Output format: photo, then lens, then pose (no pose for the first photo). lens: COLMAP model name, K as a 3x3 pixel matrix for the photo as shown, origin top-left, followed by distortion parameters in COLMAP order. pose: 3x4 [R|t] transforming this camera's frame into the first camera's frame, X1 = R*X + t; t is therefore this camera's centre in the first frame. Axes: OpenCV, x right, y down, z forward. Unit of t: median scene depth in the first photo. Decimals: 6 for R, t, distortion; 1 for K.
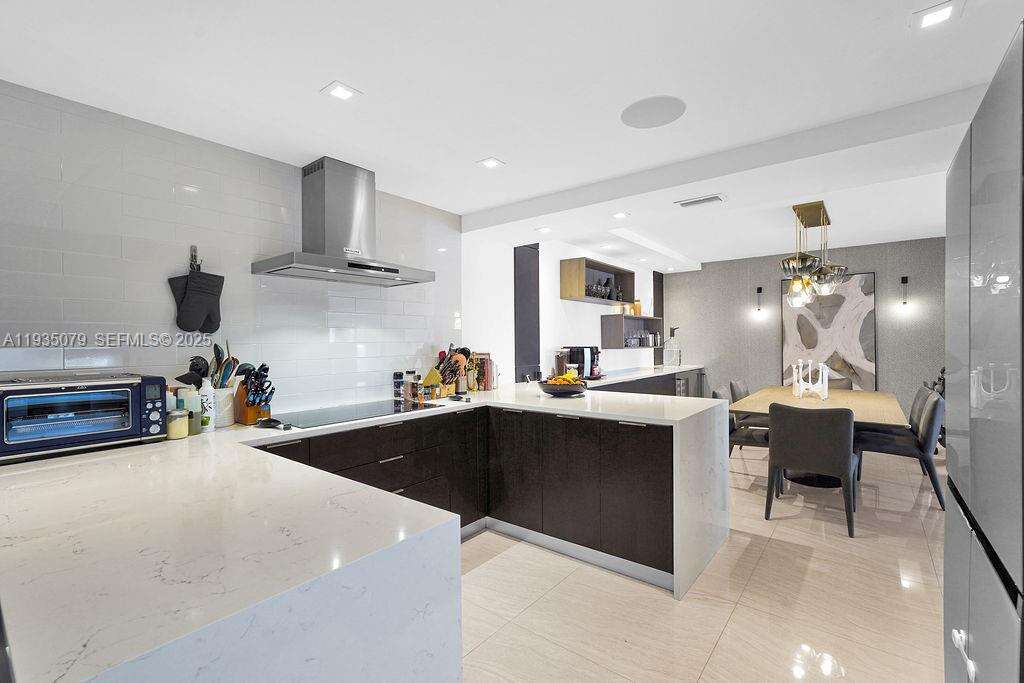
lens RADIAL K [[450.7, 0, 512.7], [0, 450.7, 343.5], [0, 0, 1]] dist [-0.004565, -0.000122]
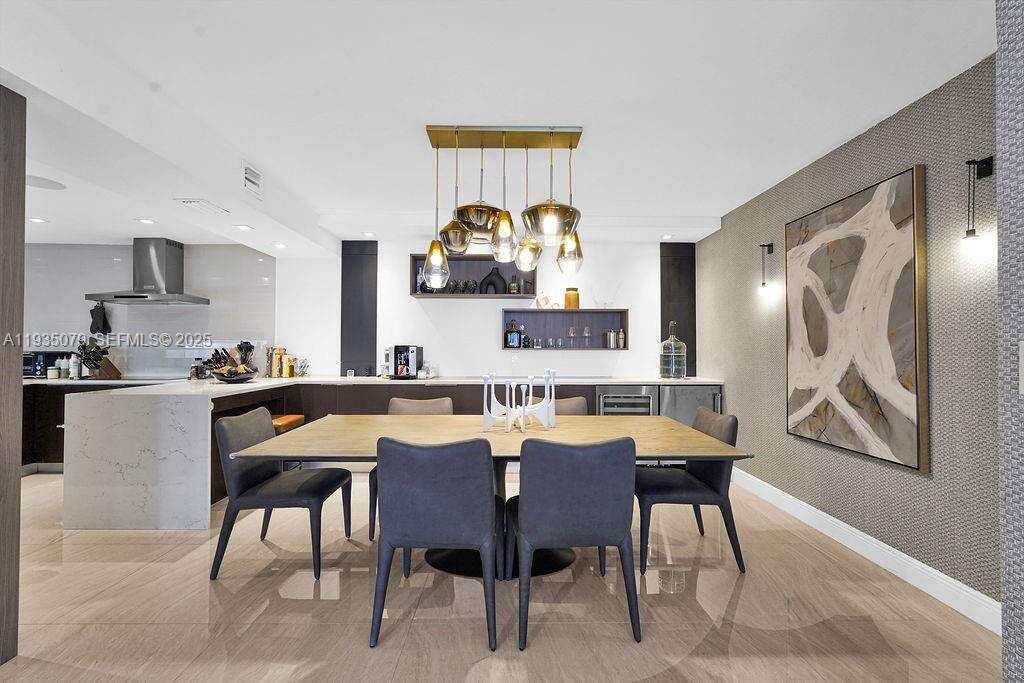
lens RADIAL K [[450.7, 0, 511.8], [0, 450.7, 346.4], [0, 0, 1]] dist [-0.004565, -0.000122]
pose [[0.632017, 0.007482, -0.774919, 1.019586], [-0.010587, 0.999943, 0.001020, 0.005339], [0.774883, 0.007560, 0.632060, 0.538497]]
